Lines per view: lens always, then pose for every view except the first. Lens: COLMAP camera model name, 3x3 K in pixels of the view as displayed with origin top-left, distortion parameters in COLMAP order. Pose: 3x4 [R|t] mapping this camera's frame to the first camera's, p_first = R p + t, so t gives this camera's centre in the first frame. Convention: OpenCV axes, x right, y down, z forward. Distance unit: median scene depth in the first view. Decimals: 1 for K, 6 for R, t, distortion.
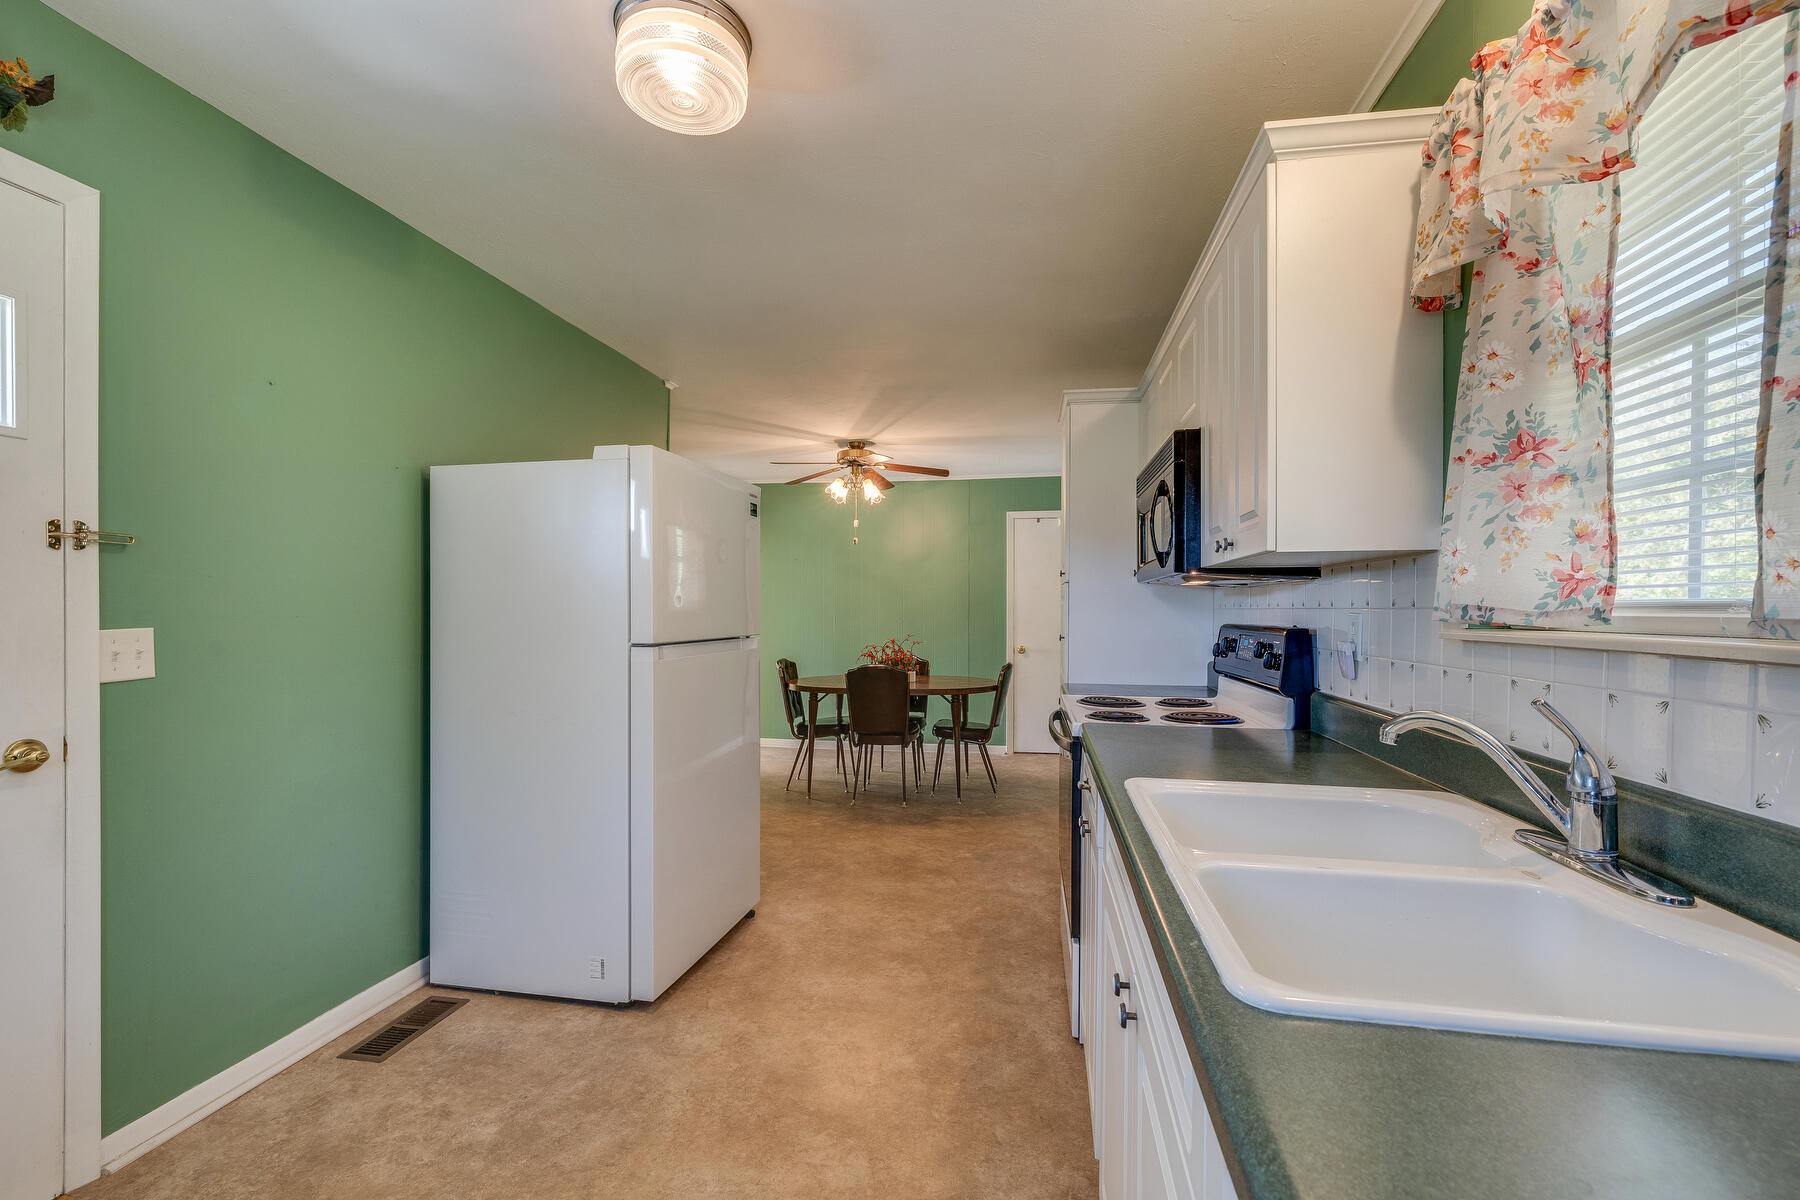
lens RADIAL K [[773.8, 0, 893.4], [0, 773.8, 608.7], [0, 0, 1]] dist [0.000227, 0.000055]
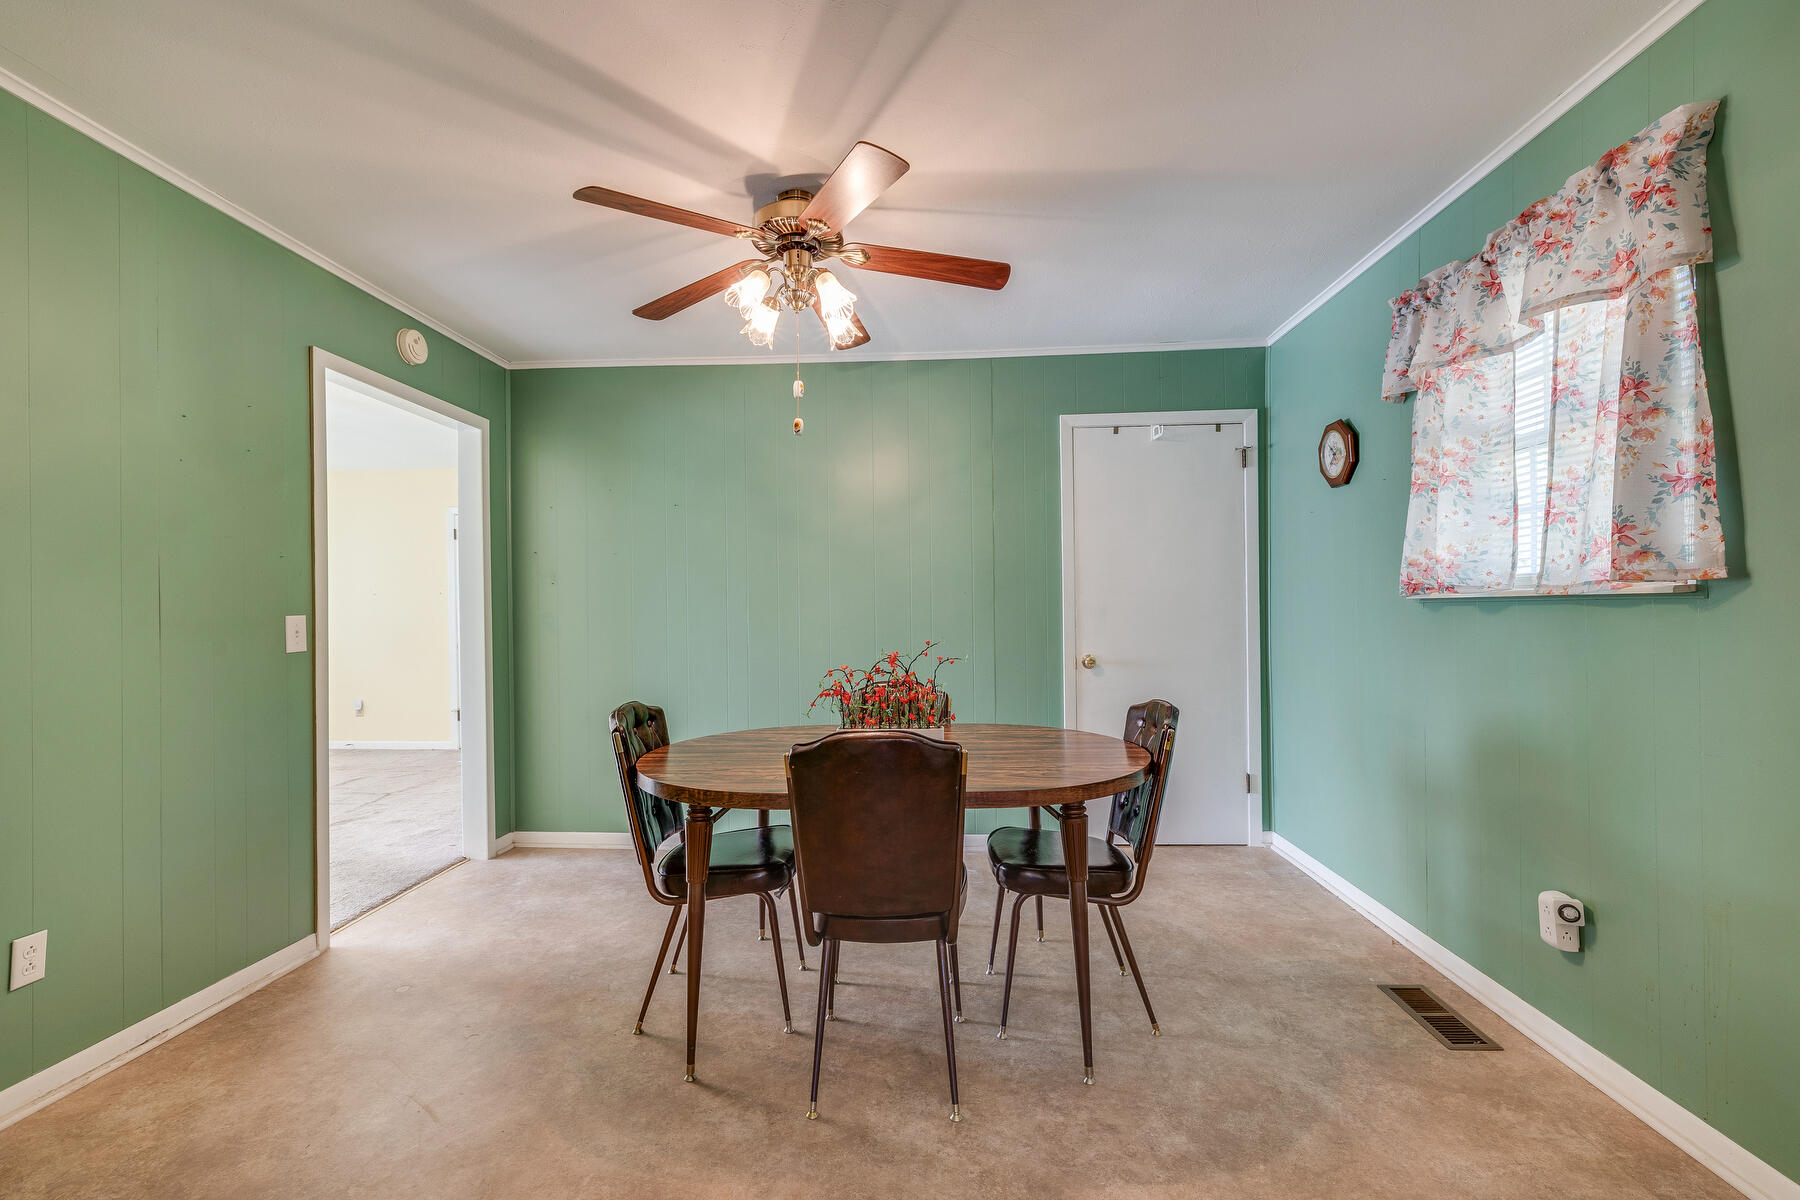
lens RADIAL K [[773.8, 0, 907.4], [0, 773.8, 606.9], [0, 0, 1]] dist [0.000227, 0.000055]
pose [[0.991134, -0.012803, 0.132248, -0.048108], [0.012117, 0.999909, 0.005995, 0.010910], [-0.132313, -0.004339, 0.991199, 0.579843]]
